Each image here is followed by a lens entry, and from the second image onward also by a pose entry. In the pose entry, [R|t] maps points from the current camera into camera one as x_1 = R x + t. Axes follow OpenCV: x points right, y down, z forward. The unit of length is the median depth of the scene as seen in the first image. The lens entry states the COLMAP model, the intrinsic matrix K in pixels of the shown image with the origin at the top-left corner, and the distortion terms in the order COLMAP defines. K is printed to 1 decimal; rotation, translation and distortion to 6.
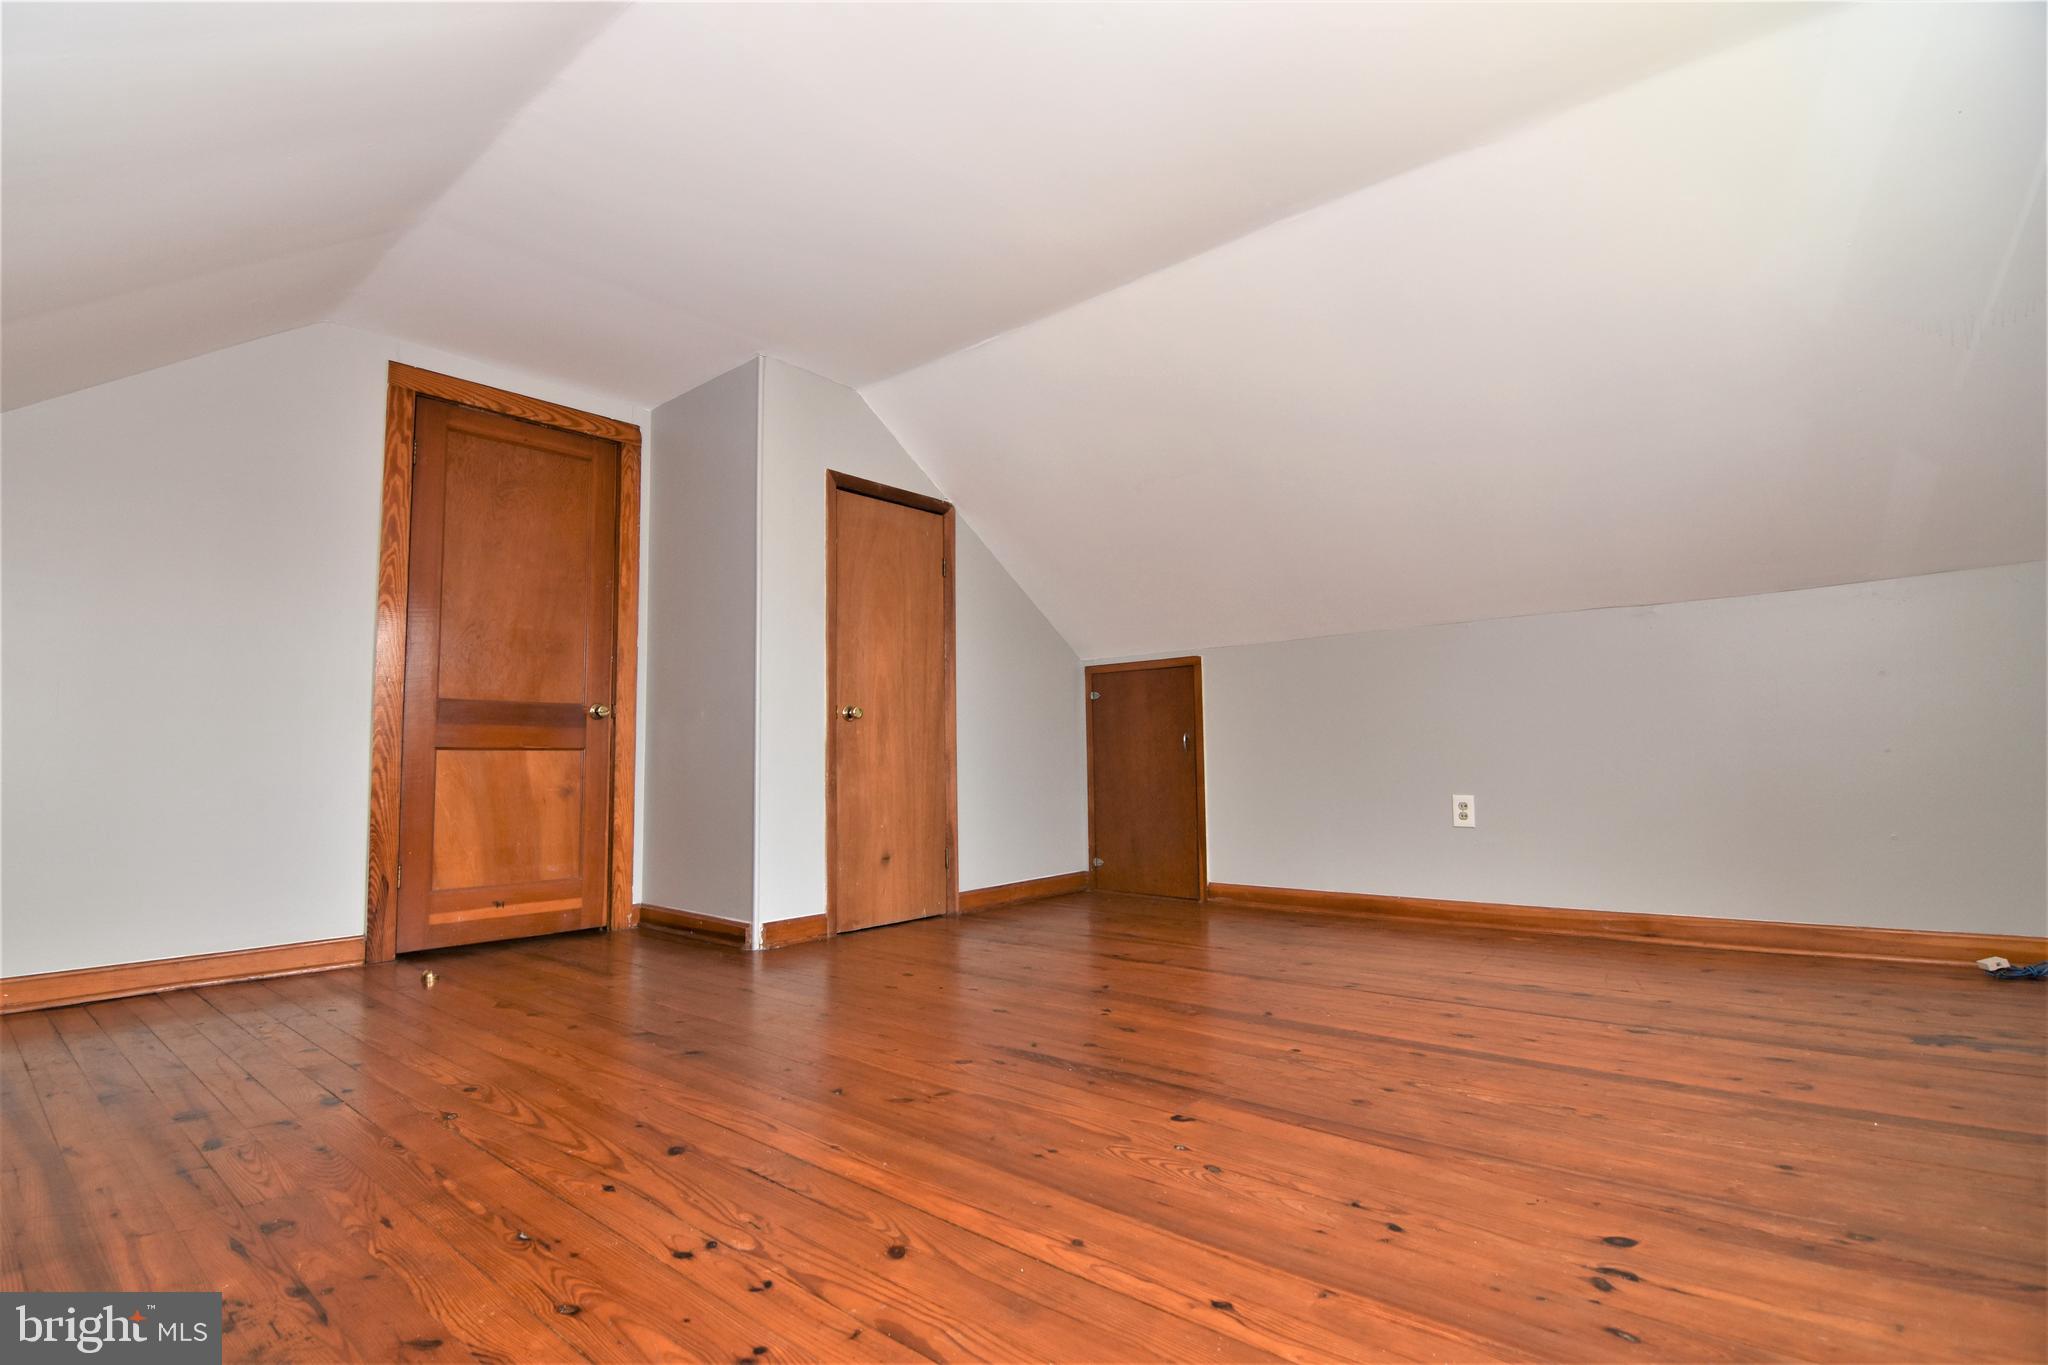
lens RADIAL K [[986.7, 0, 1027.1], [0, 986.7, 689.7], [0, 0, 1]] dist [-0.026419, -0.001993]
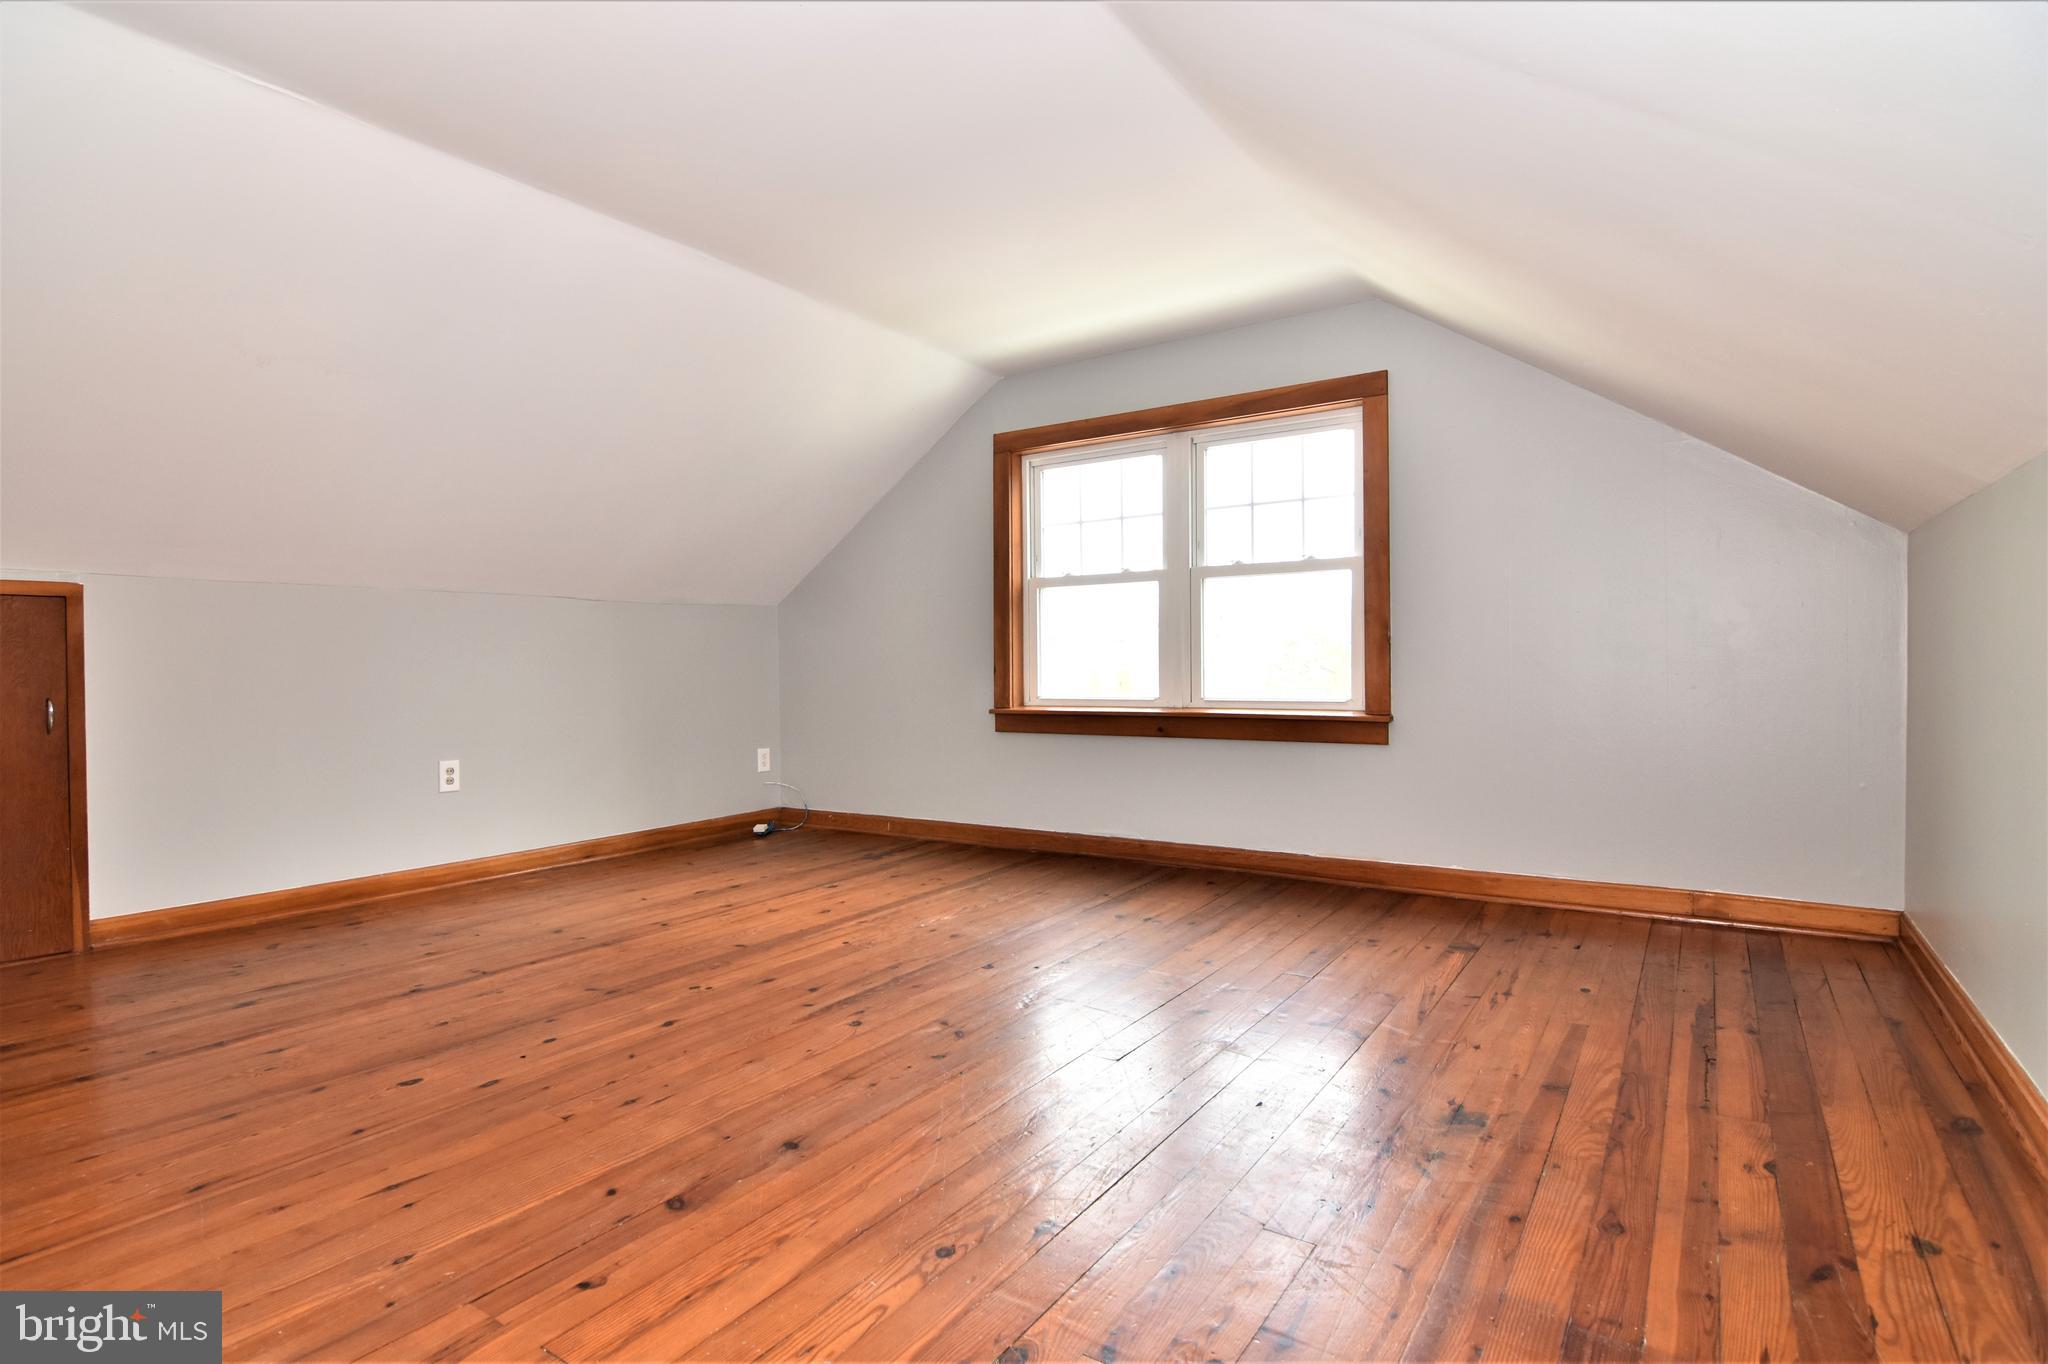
lens RADIAL K [[986.7, 0, 1029.8], [0, 986.7, 680.2], [0, 0, 1]] dist [-0.026419, -0.001993]
pose [[-0.107738, 0.002940, 0.994175, -0.644841], [-0.059302, 0.998196, -0.009378, -0.002979], [-0.992409, -0.059967, -0.107370, 0.518411]]
